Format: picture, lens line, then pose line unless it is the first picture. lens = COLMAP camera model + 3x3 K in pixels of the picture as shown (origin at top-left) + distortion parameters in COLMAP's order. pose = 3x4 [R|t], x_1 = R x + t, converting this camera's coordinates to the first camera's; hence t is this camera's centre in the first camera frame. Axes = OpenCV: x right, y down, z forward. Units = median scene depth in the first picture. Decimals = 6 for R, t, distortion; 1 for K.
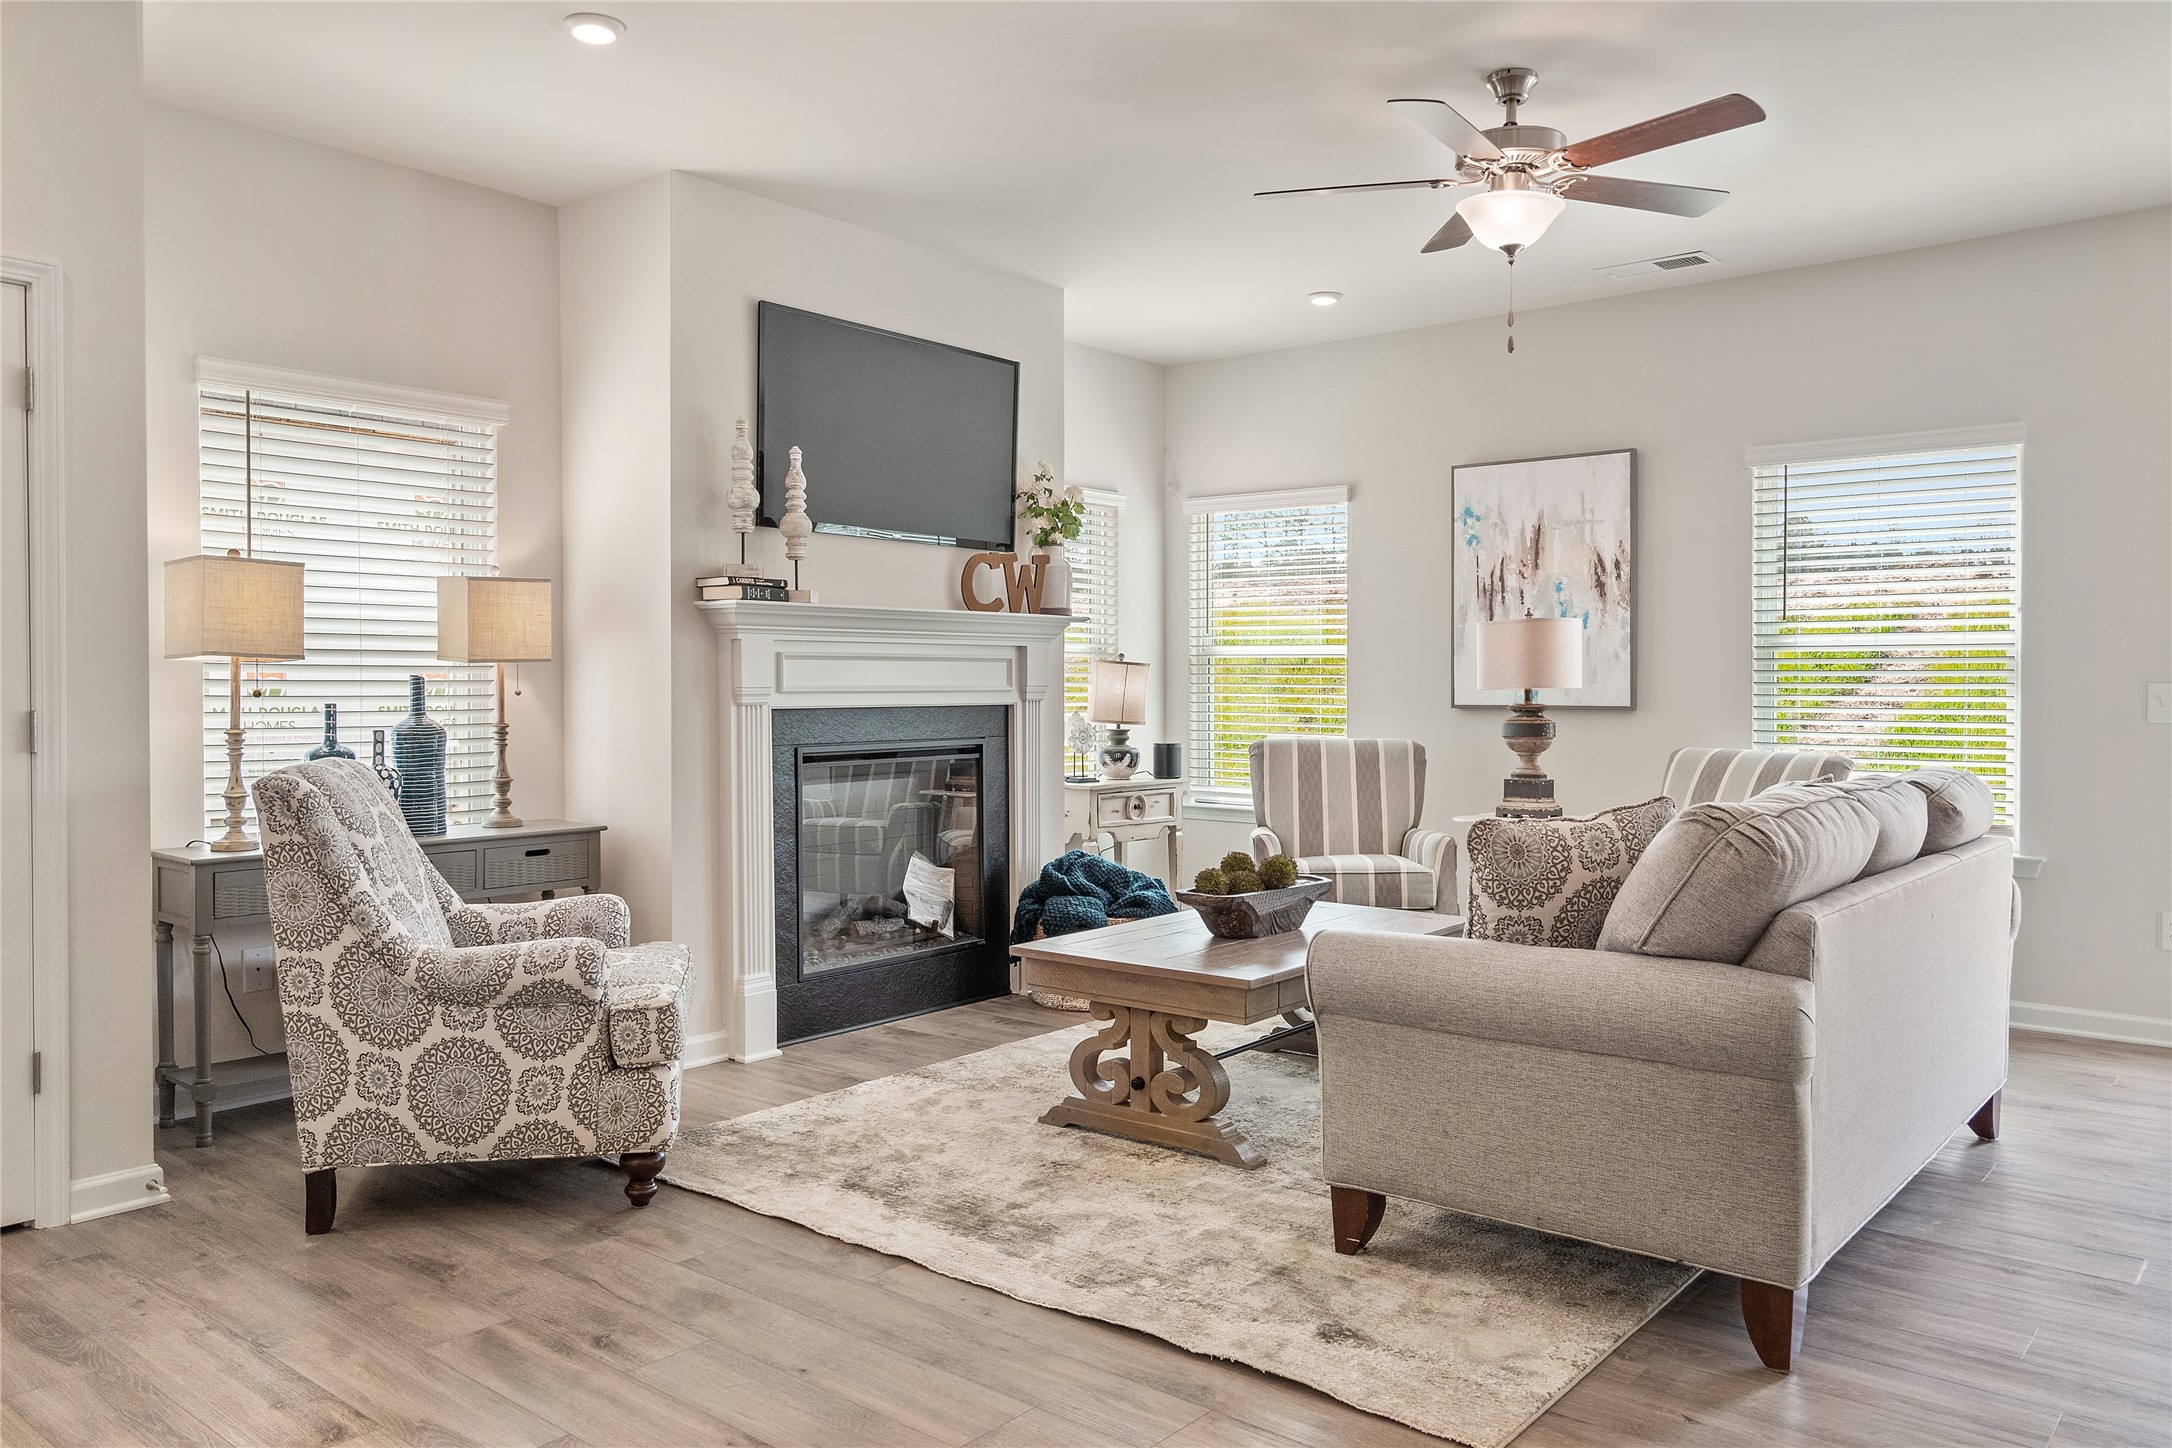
lens RADIAL K [[1548.6, 0, 1090.0], [0, 1548.6, 706.6], [0, 0, 1]] dist [-0.007638, -0.005221]
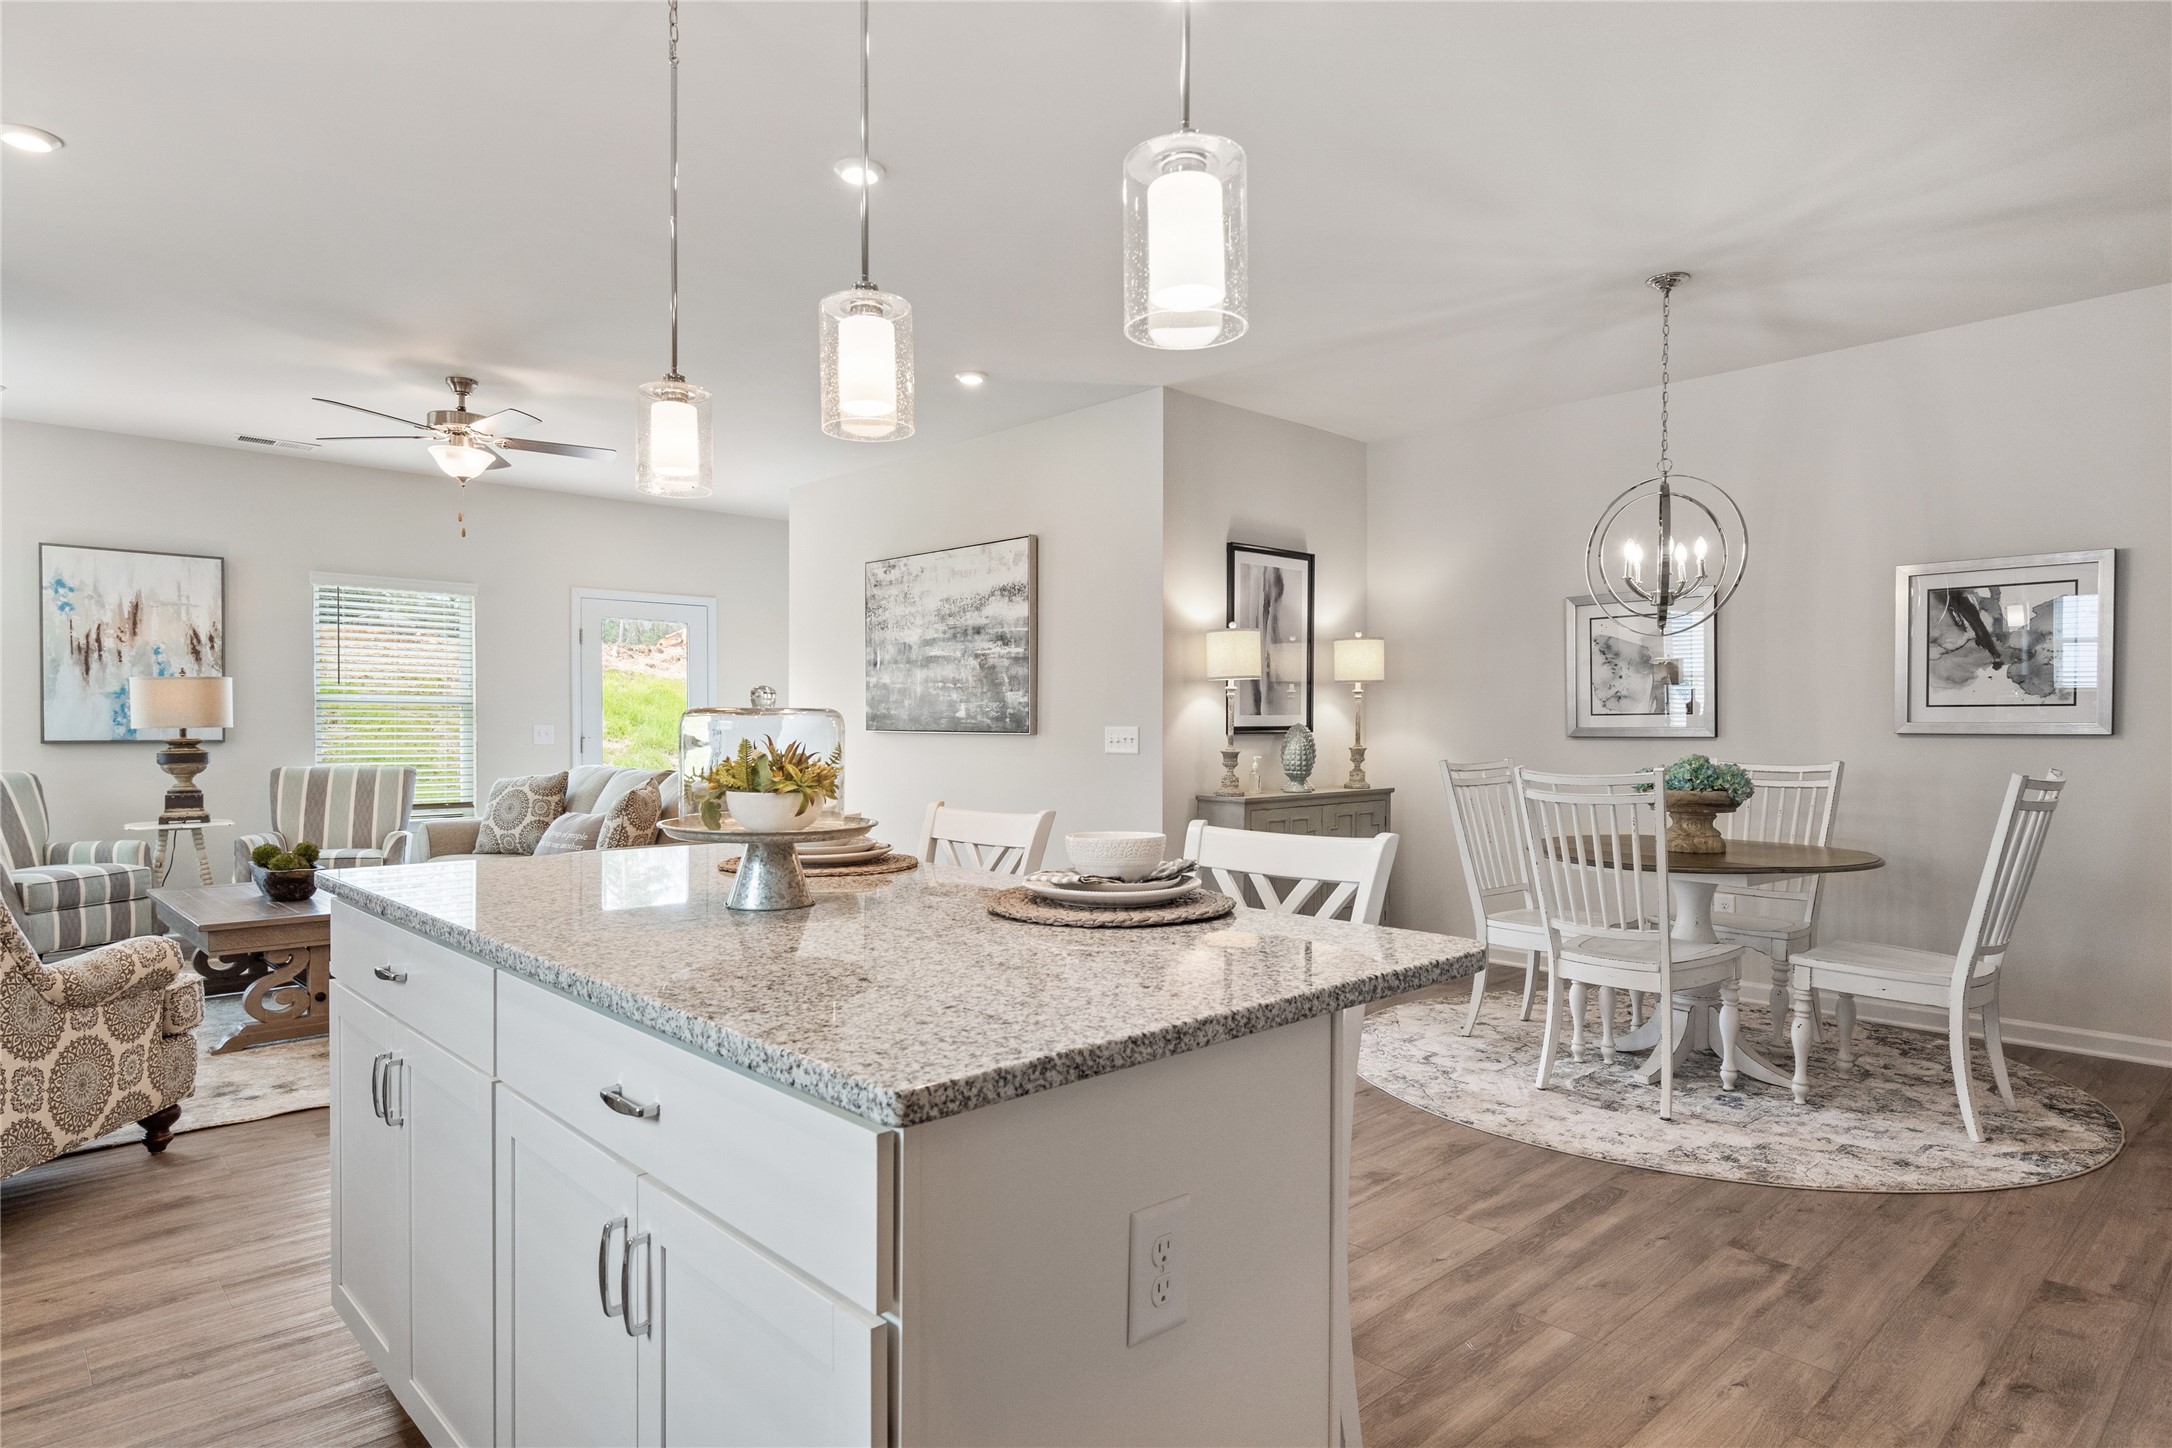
lens RADIAL K [[1212.8, 0, 1078.1], [0, 1212.8, 728.9], [0, 0, 1]] dist [0.000034, -0.000822]
pose [[0.135301, -0.003259, 0.990799, -0.643880], [0.010698, 0.999941, 0.001828, -0.003922], [-0.990747, 0.010352, 0.135328, 0.079025]]
